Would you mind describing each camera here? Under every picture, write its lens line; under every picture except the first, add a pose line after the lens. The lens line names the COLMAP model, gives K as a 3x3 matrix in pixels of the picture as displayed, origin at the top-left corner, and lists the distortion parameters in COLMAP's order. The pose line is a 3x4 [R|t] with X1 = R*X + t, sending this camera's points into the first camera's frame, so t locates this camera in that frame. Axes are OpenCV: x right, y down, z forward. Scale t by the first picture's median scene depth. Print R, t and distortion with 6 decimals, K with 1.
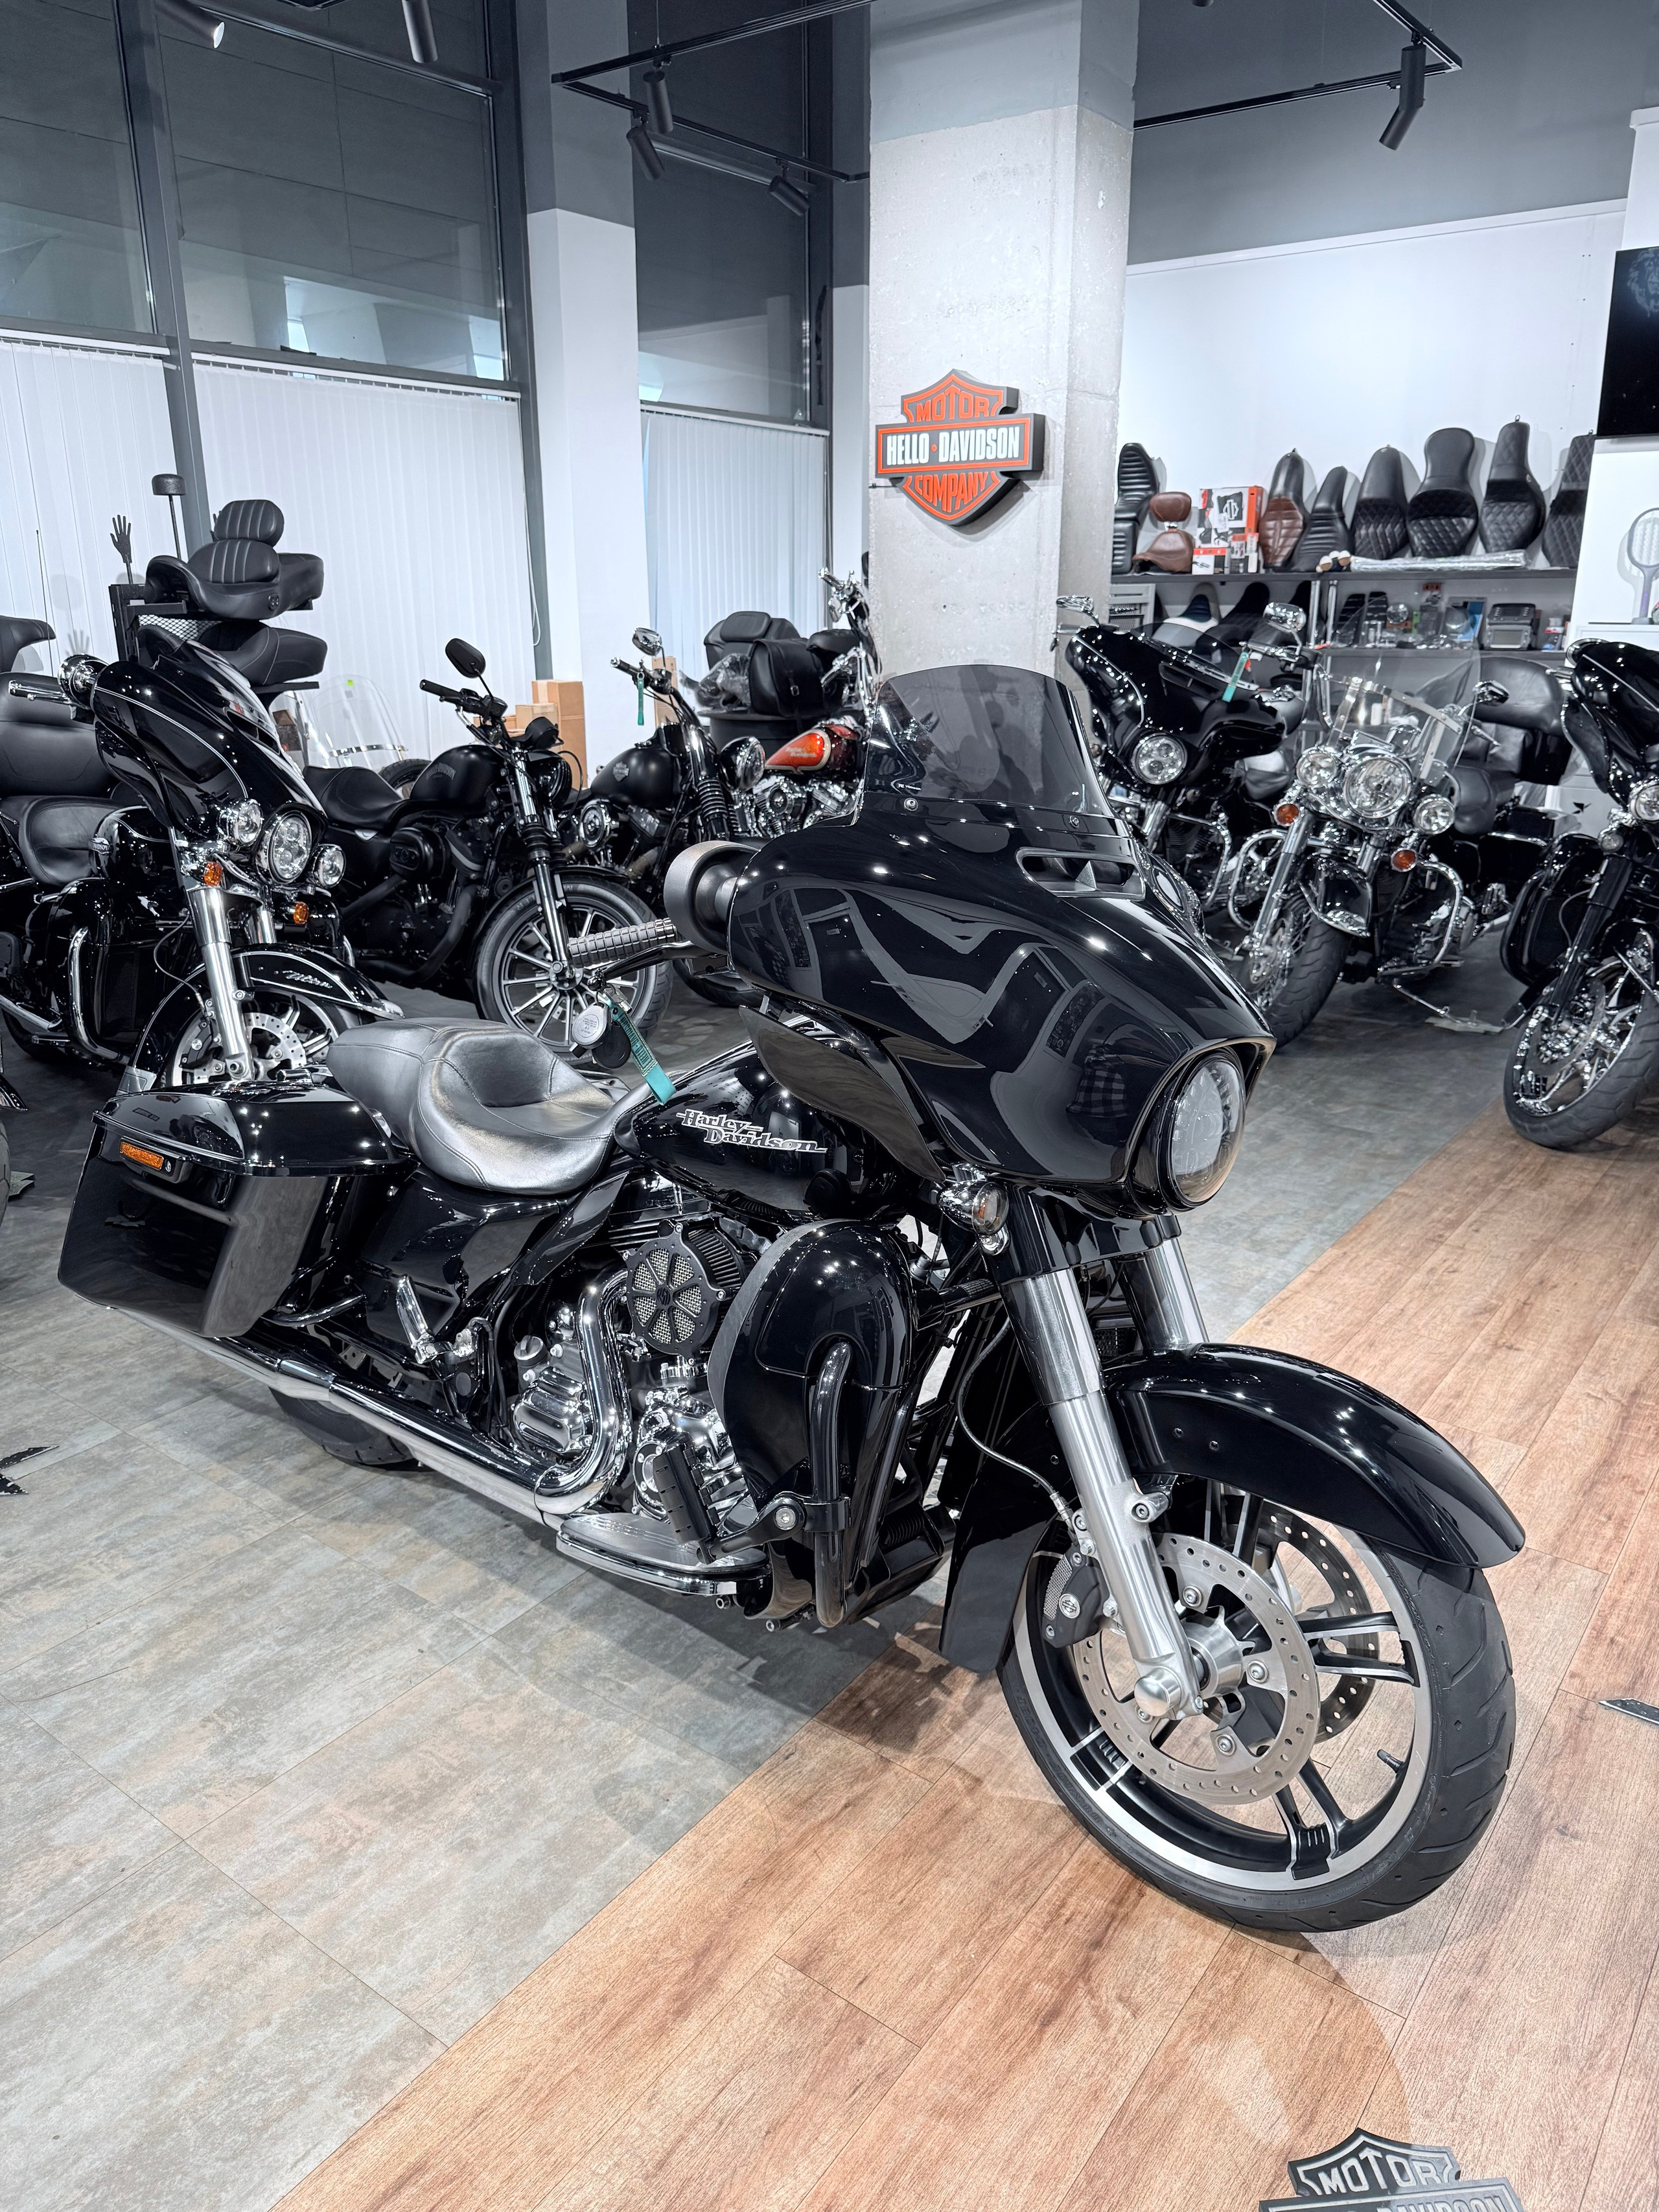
lens RADIAL K [[1563.5, 0, 827.8], [0, 1563.5, 1109.5], [0, 0, 1]] dist [0.015810, -0.026558]
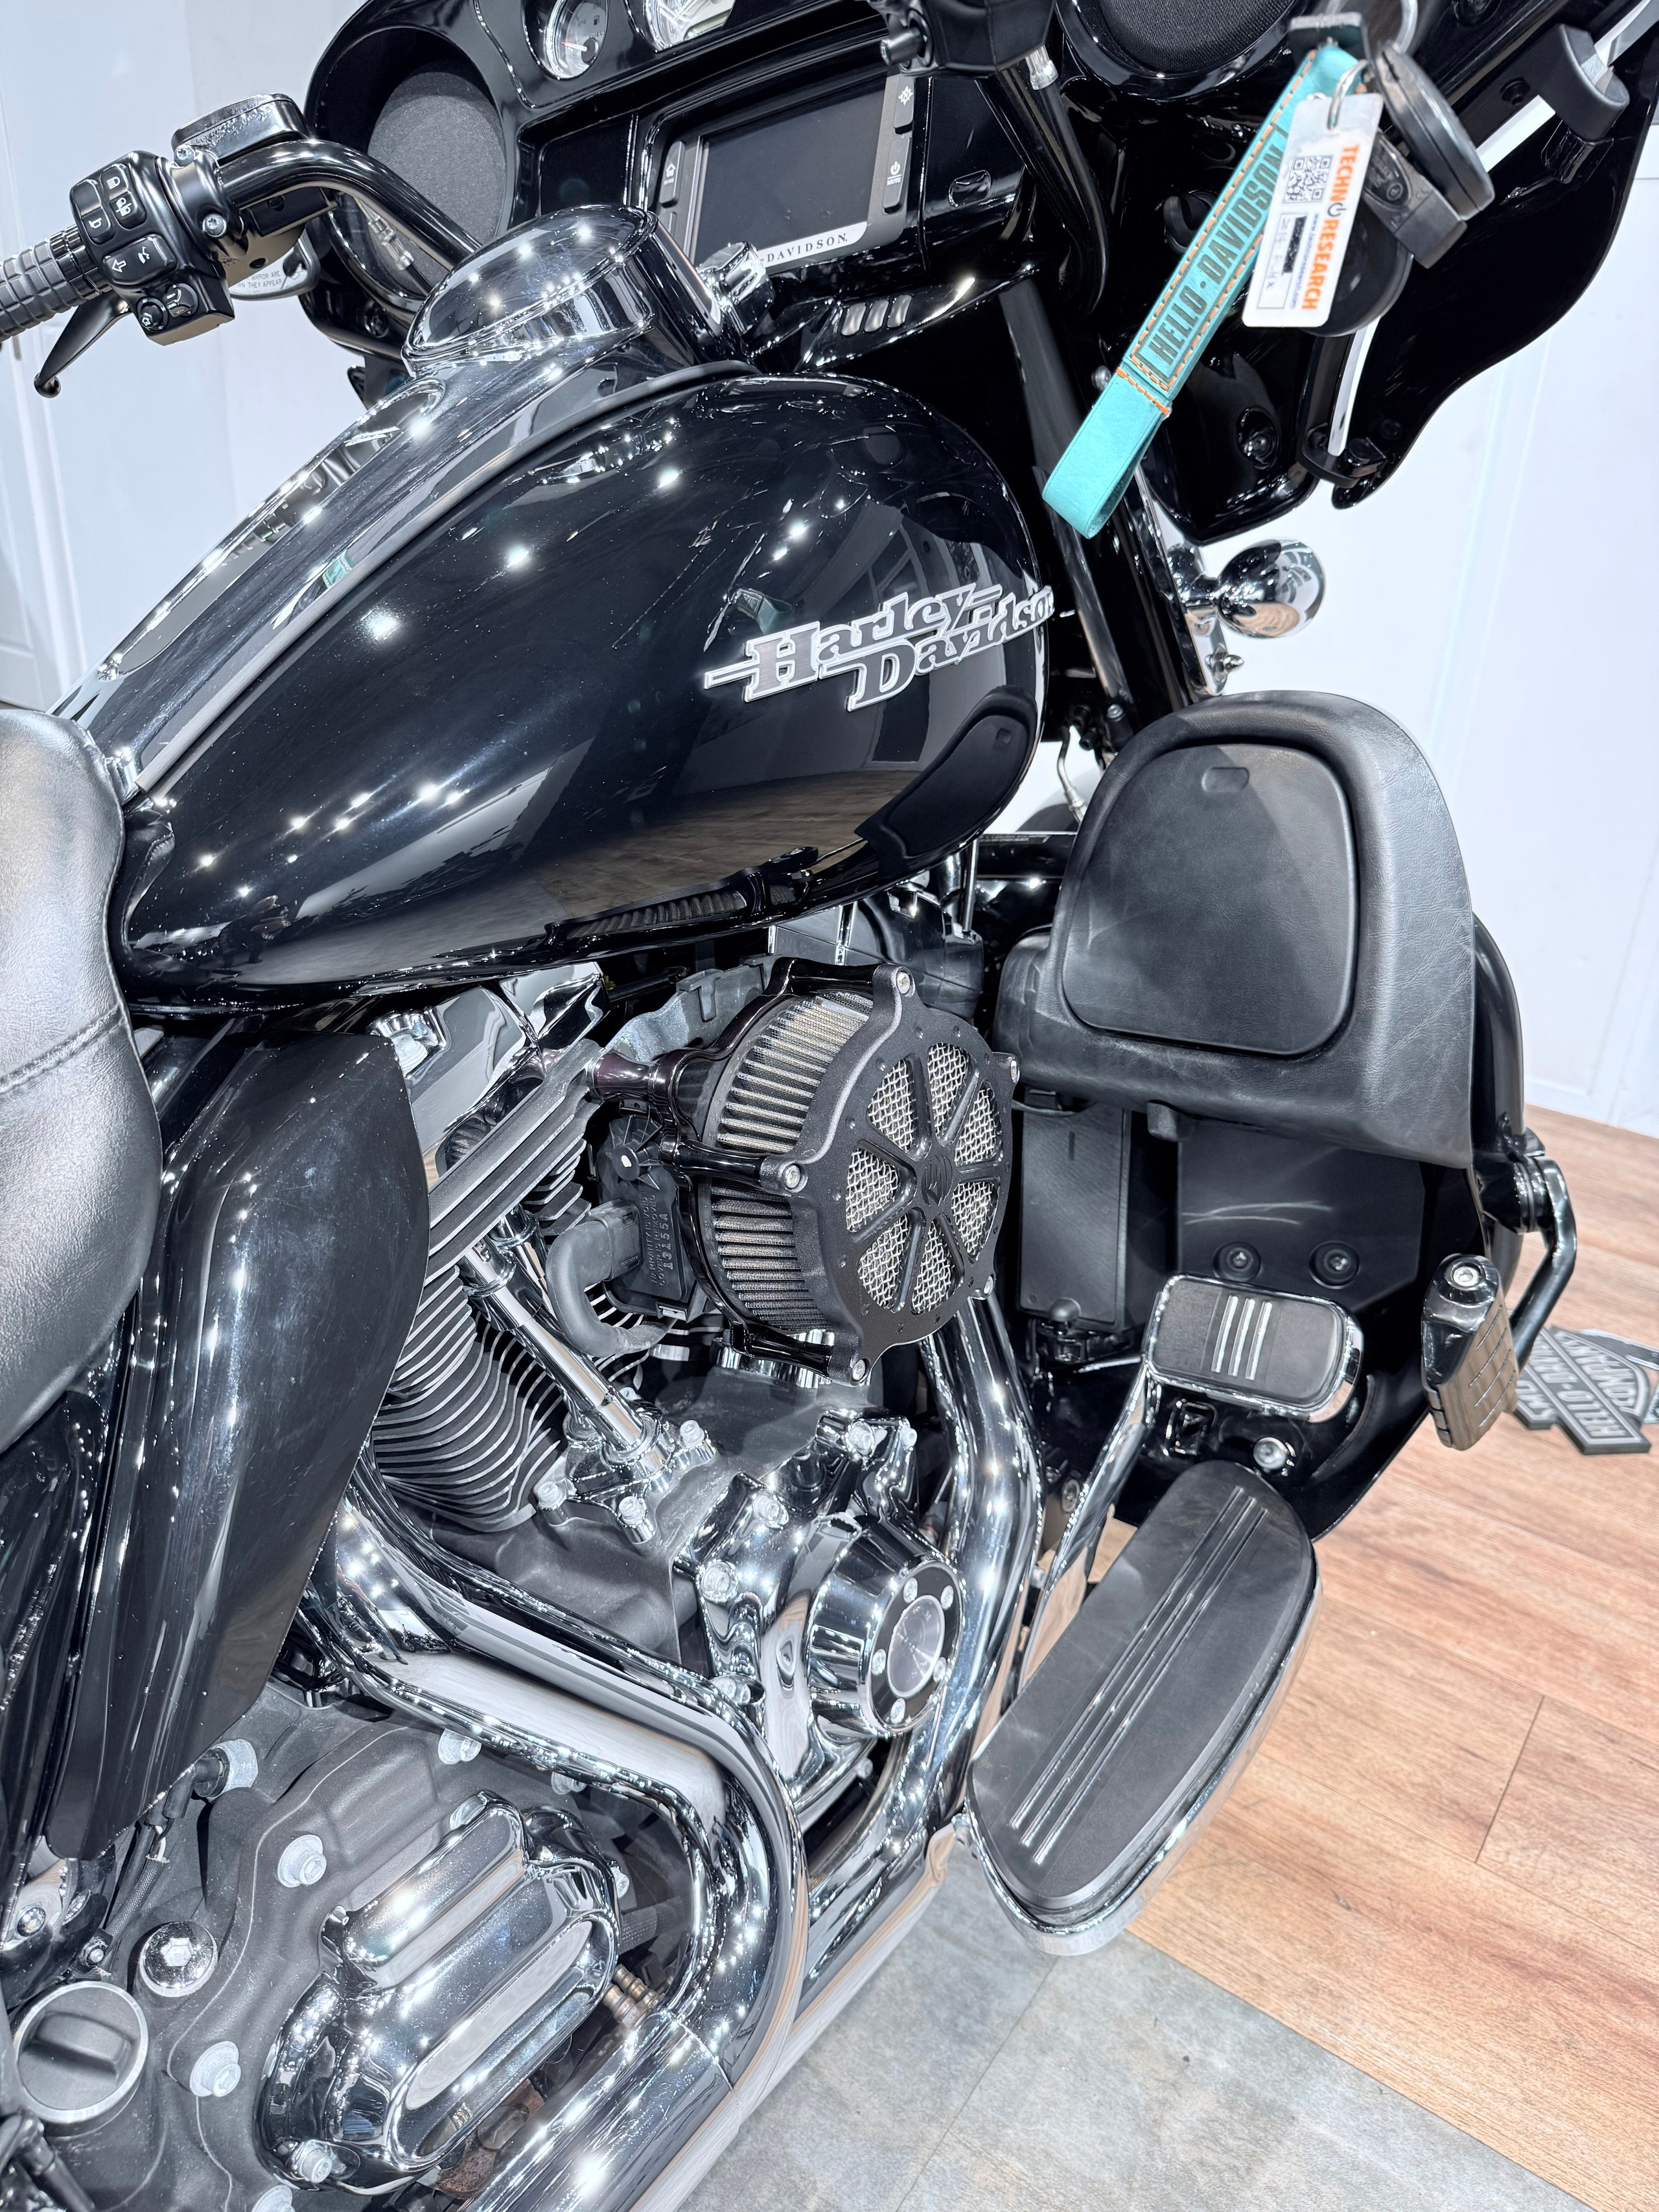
lens RADIAL K [[1589.6, 0, 829.5], [0, 1589.6, 1106.0], [0, 0, 1]] dist [-0.000289, -0.007967]
pose [[-0.024044, -0.422324, 0.906126, -0.349014], [0.271636, 0.869528, 0.412474, -0.038610], [-0.962100, 0.256054, 0.093811, 0.820475]]
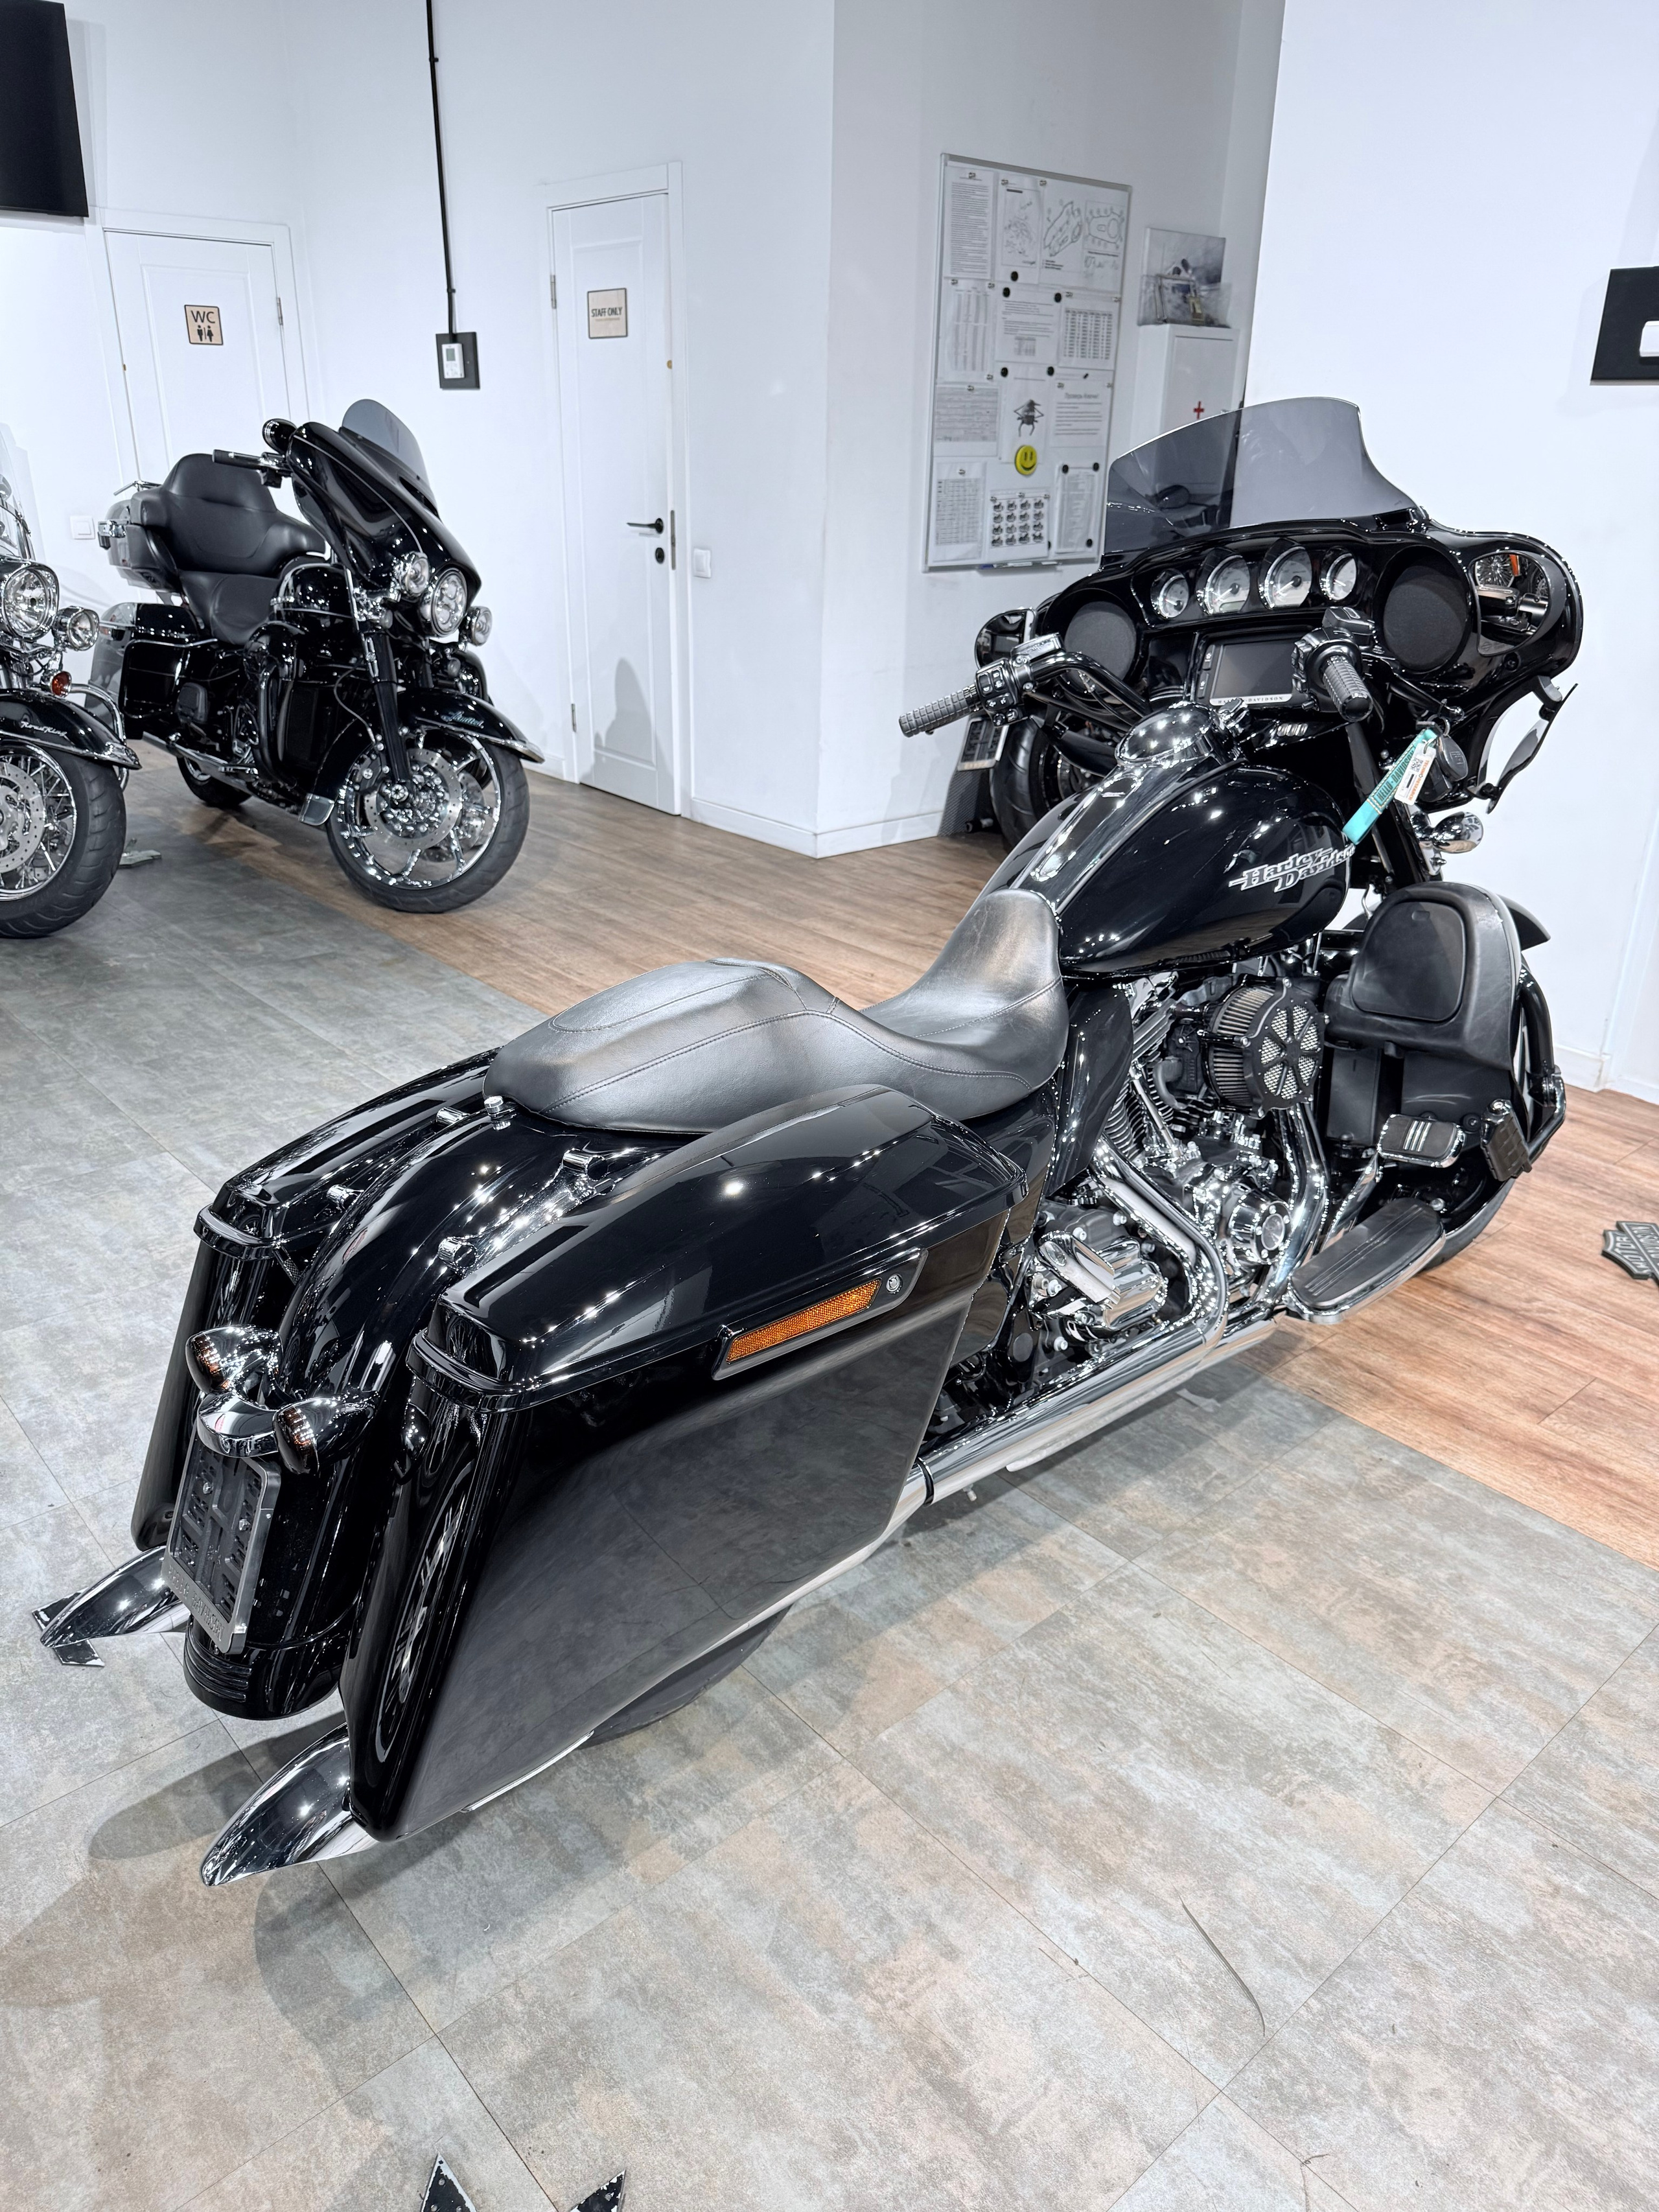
lens RADIAL K [[1563.9, 0, 824.6], [0, 1563.9, 1107.3], [0, 0, 1]] dist [0.011528, -0.017653]
pose [[0.203589, -0.382803, 0.901118, -0.913953], [0.290055, 0.902658, 0.317925, -0.215213], [-0.935104, 0.196648, 0.294805, 0.826676]]
